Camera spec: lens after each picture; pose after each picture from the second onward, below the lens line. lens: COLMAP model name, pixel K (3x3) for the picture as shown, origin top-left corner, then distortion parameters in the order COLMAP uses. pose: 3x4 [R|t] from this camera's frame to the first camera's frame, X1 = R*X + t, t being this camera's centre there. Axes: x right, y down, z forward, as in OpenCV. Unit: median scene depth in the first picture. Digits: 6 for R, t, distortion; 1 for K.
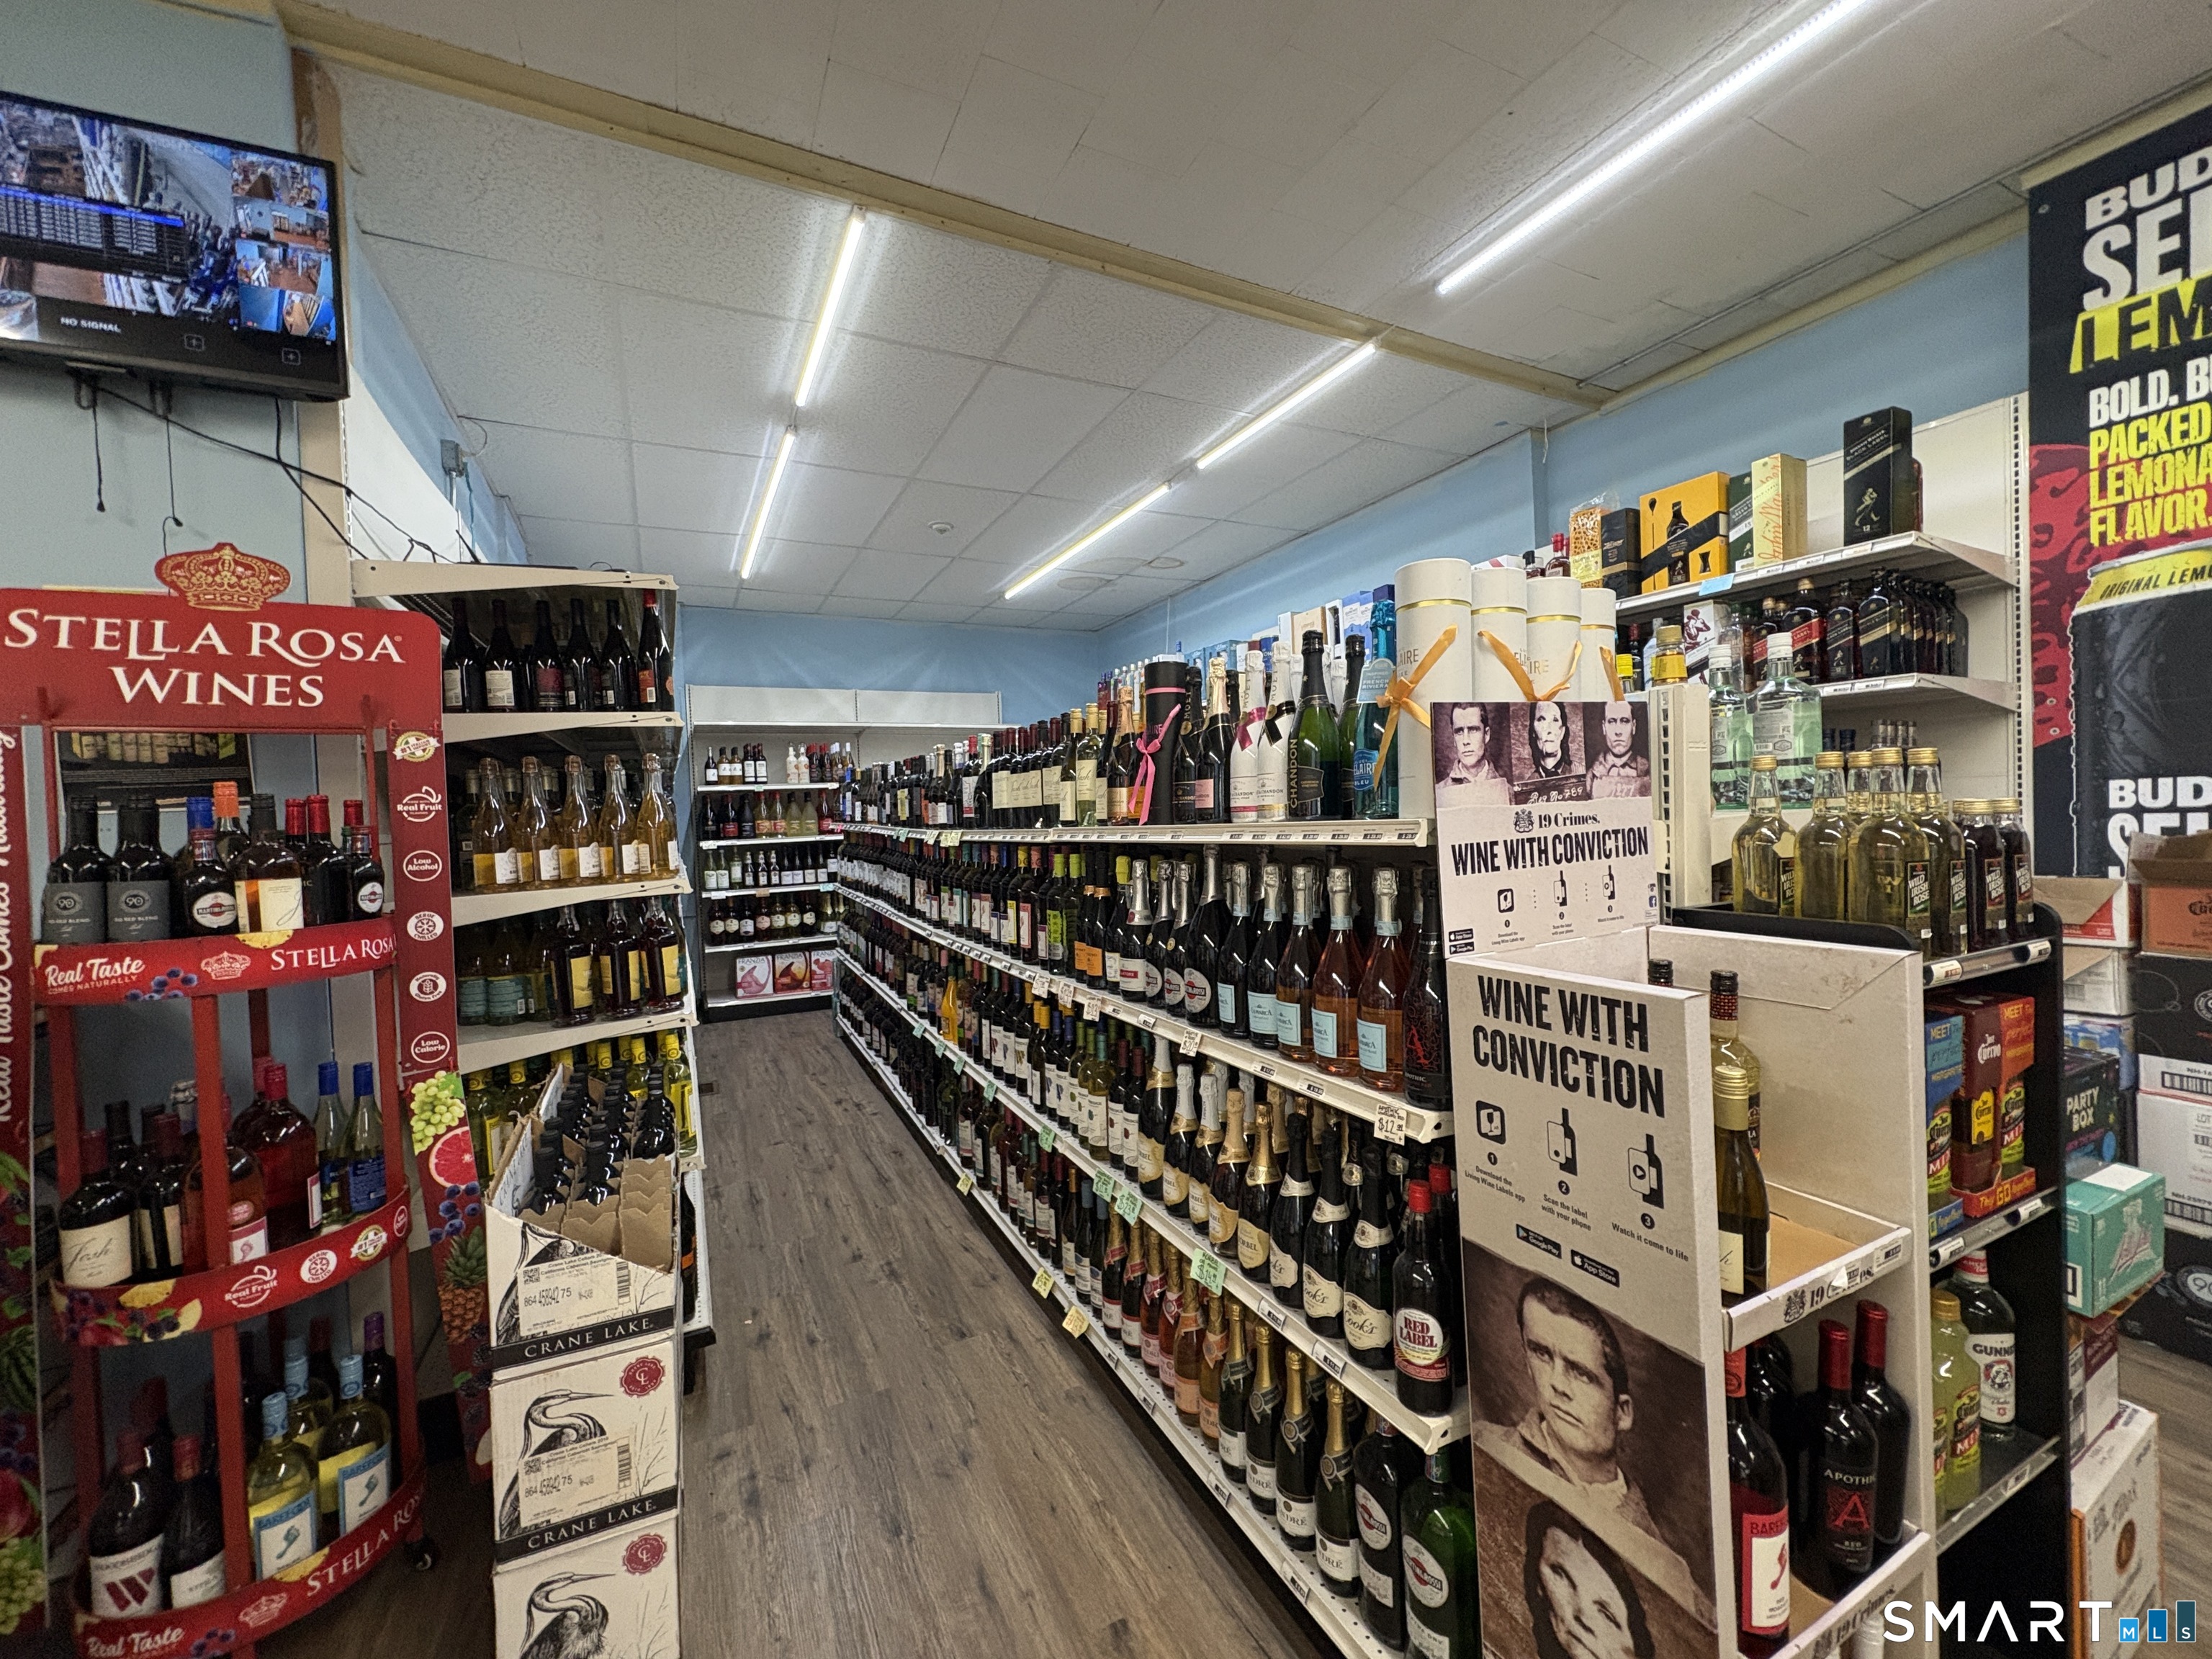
lens RADIAL K [[883.5, 0, 1097.6], [0, 883.5, 828.4], [0, 0, 1]] dist [0.001265, 0.000621]
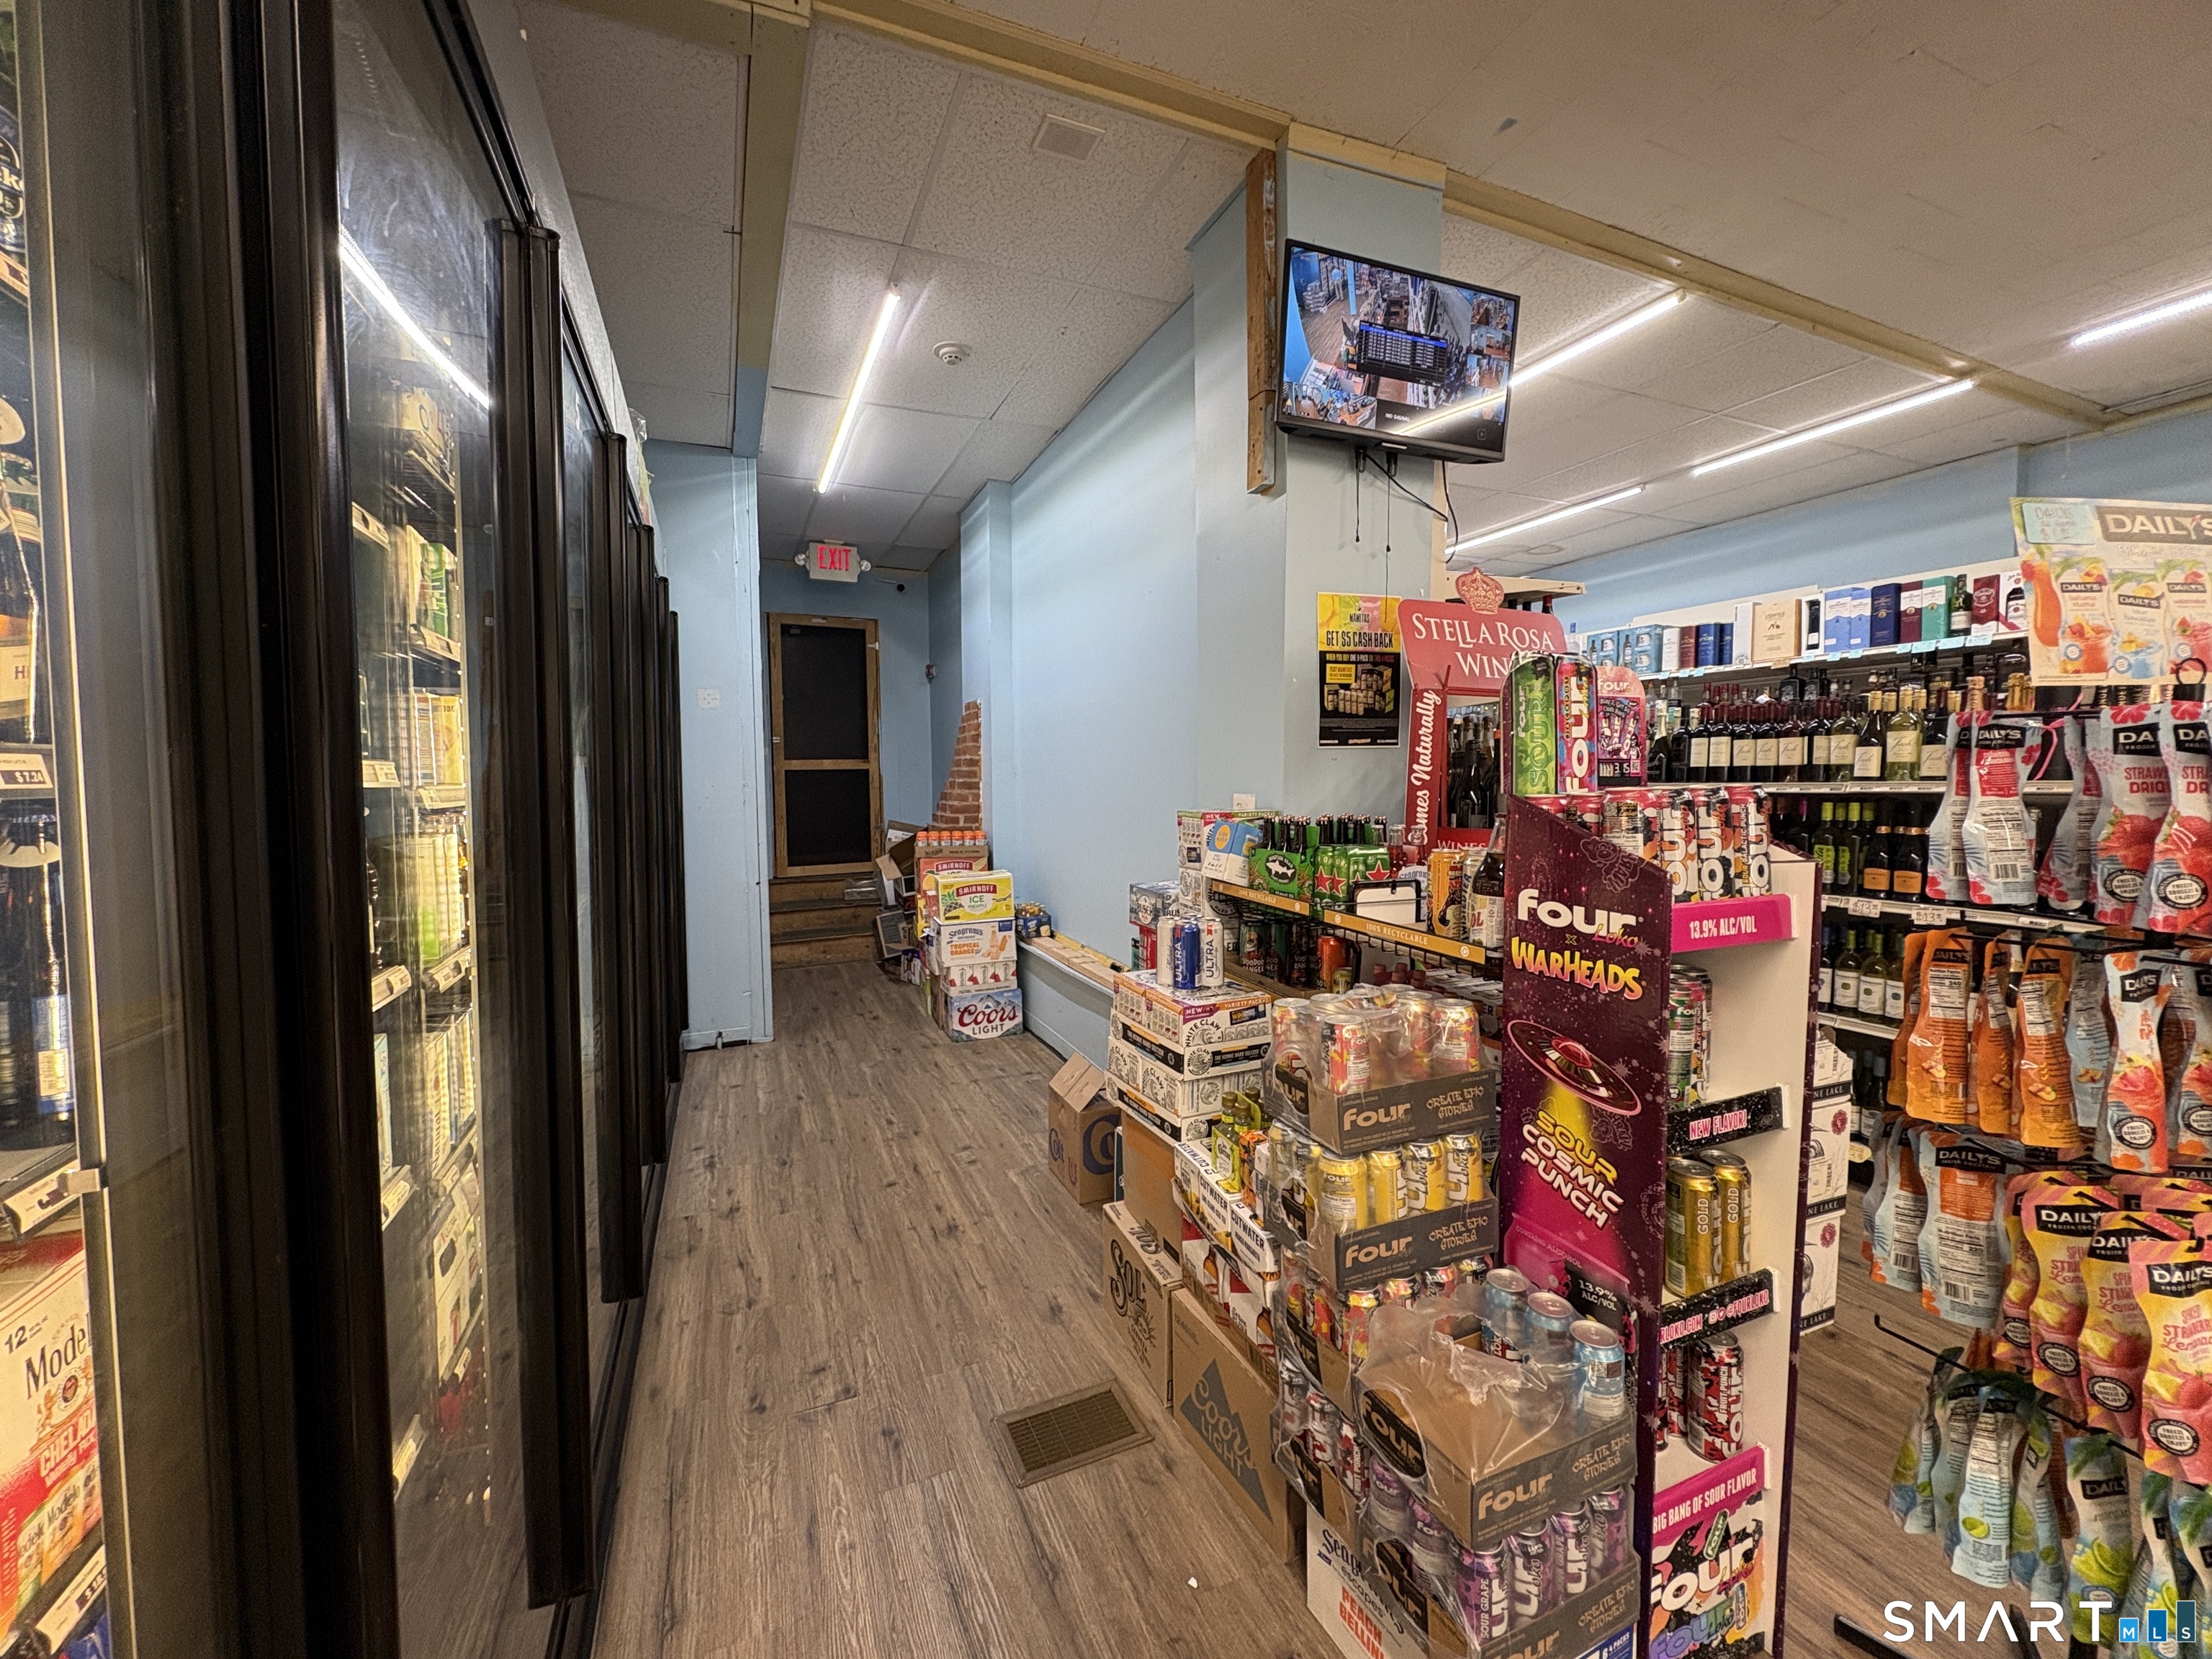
lens RADIAL K [[883.5, 0, 1109.3], [0, 883.5, 828.1], [0, 0, 1]] dist [0.001265, 0.000621]
pose [[0.997834, 0.037669, -0.053935, -1.422107], [-0.035473, 0.998525, 0.041114, 0.069340], [0.055405, -0.039112, 0.997698, -0.496270]]
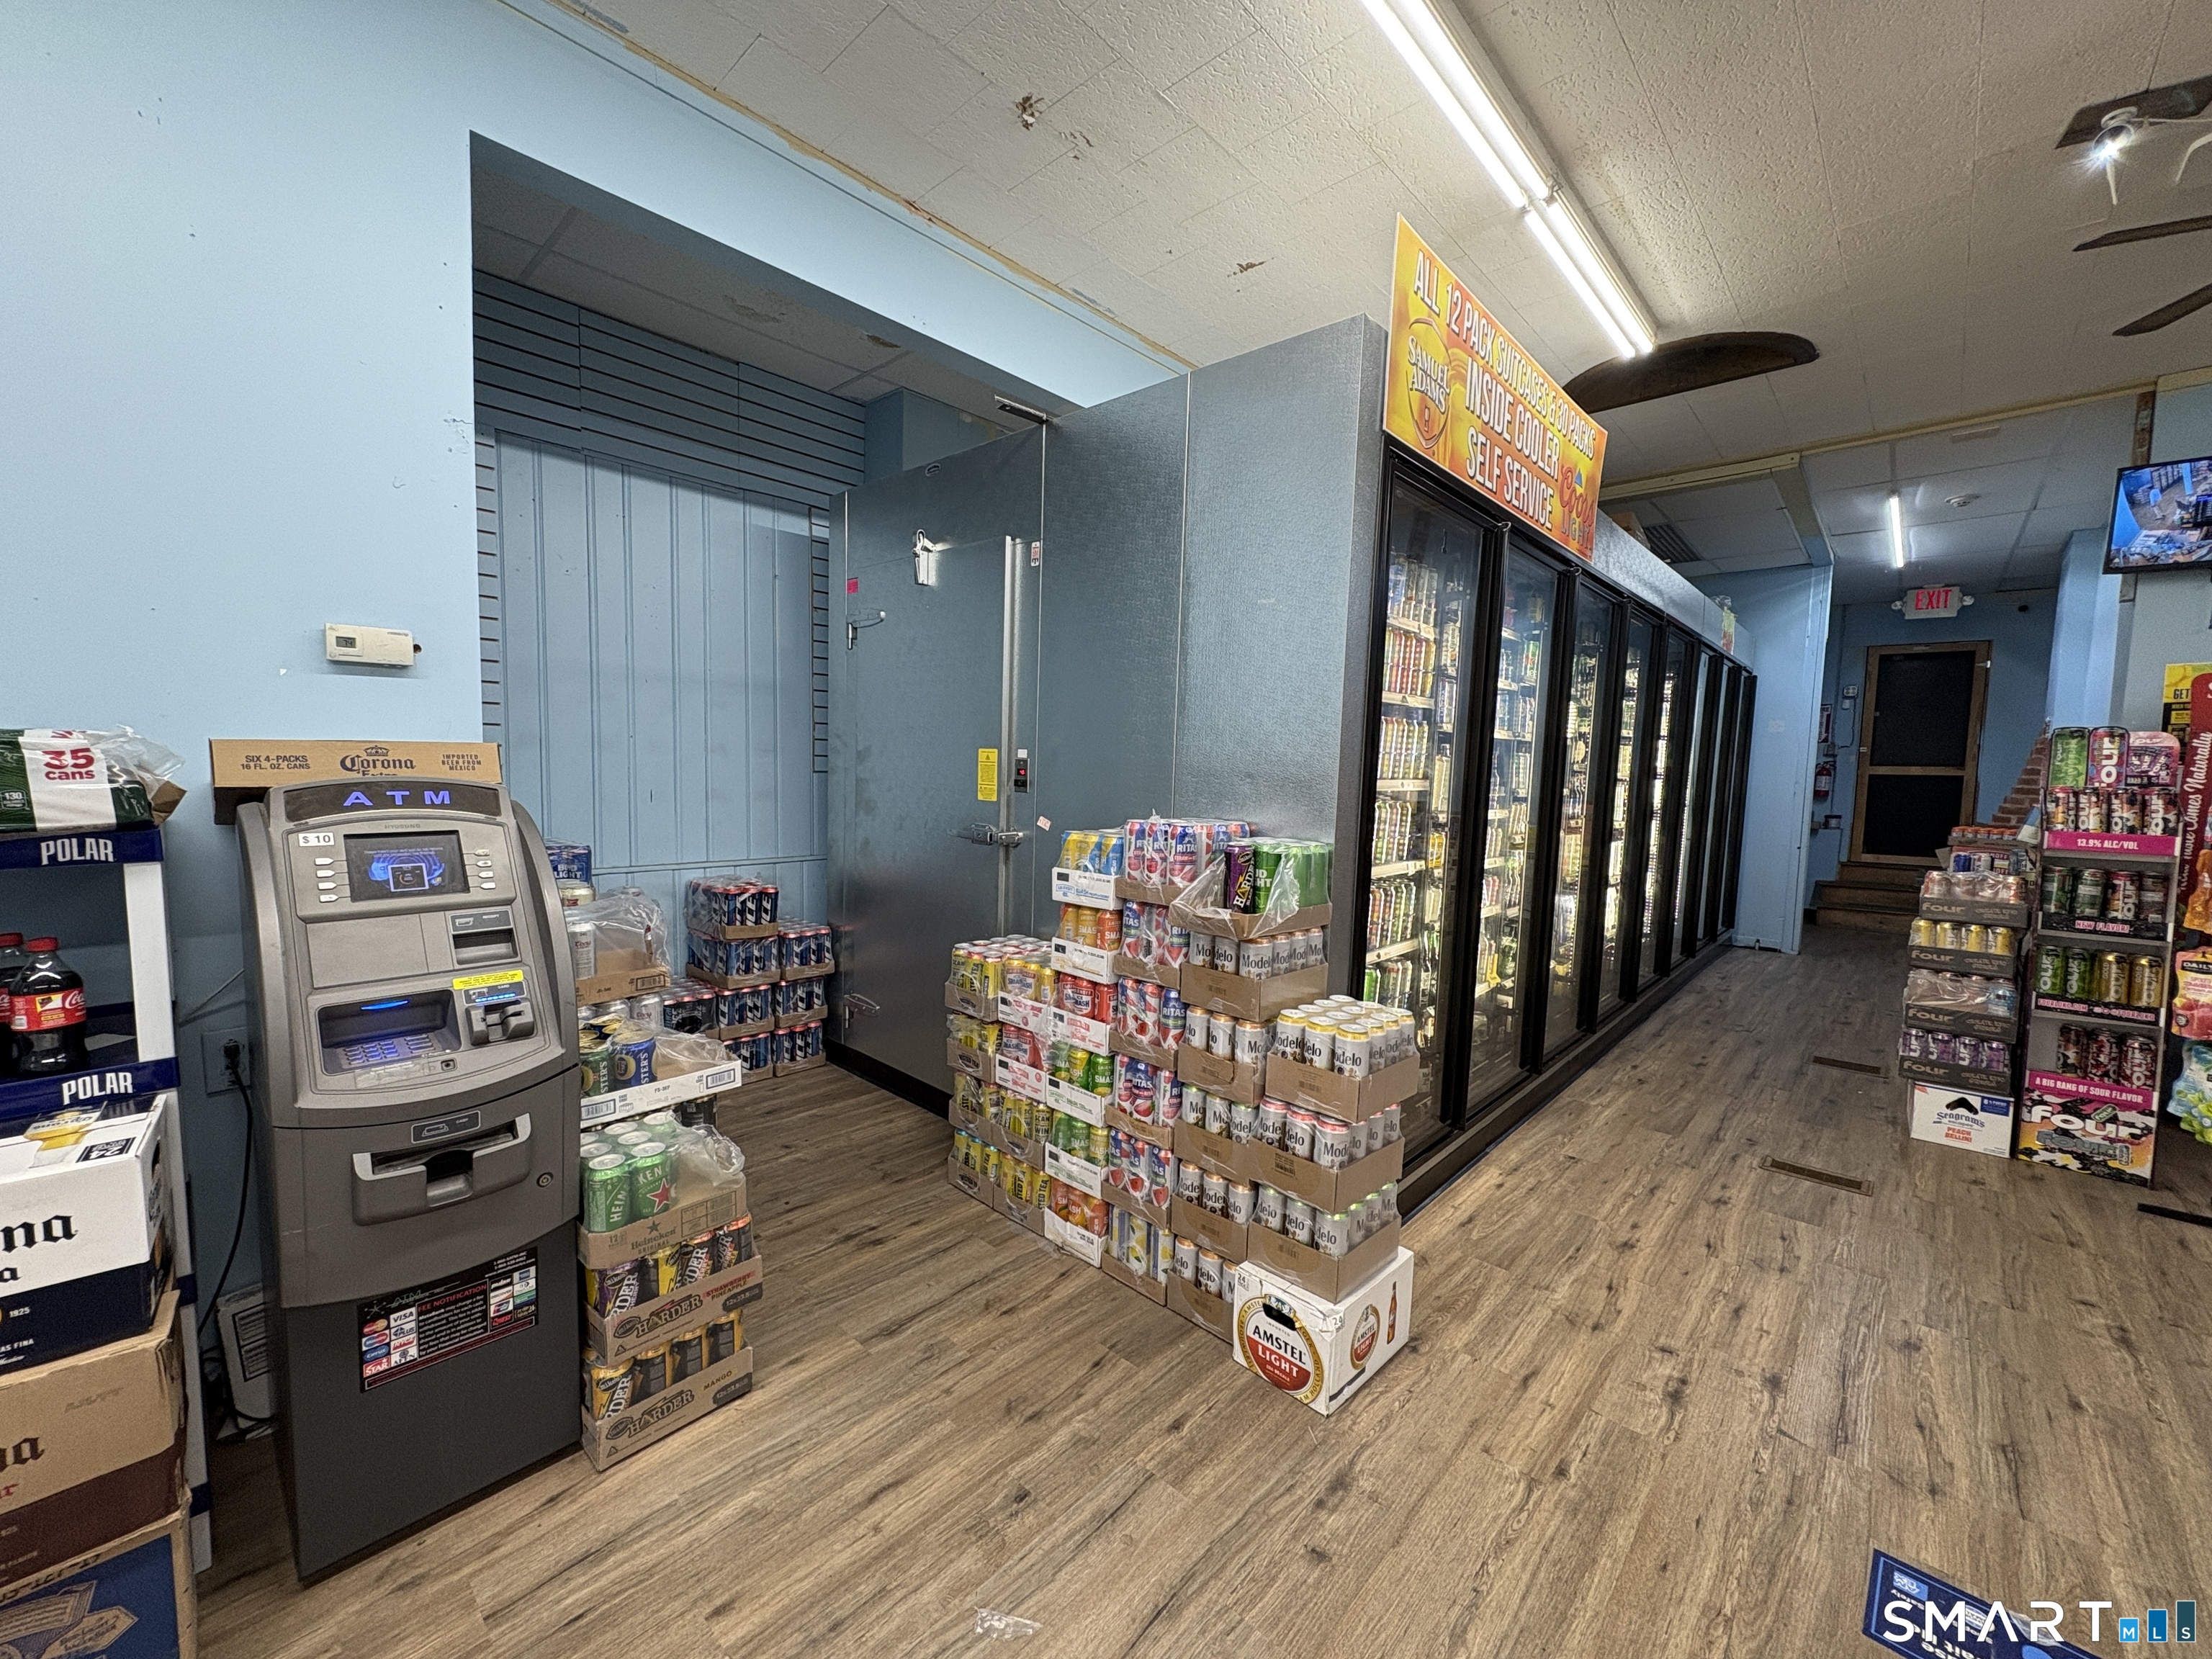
lens RADIAL K [[883.5, 0, 1109.6], [0, 883.5, 830.5], [0, 0, 1]] dist [0.001265, 0.000621]
pose [[0.354111, 0.121087, -0.927331, 0.044658], [-0.061120, 0.992459, 0.106251, 0.068908], [0.933204, 0.019054, 0.358841, -2.336412]]
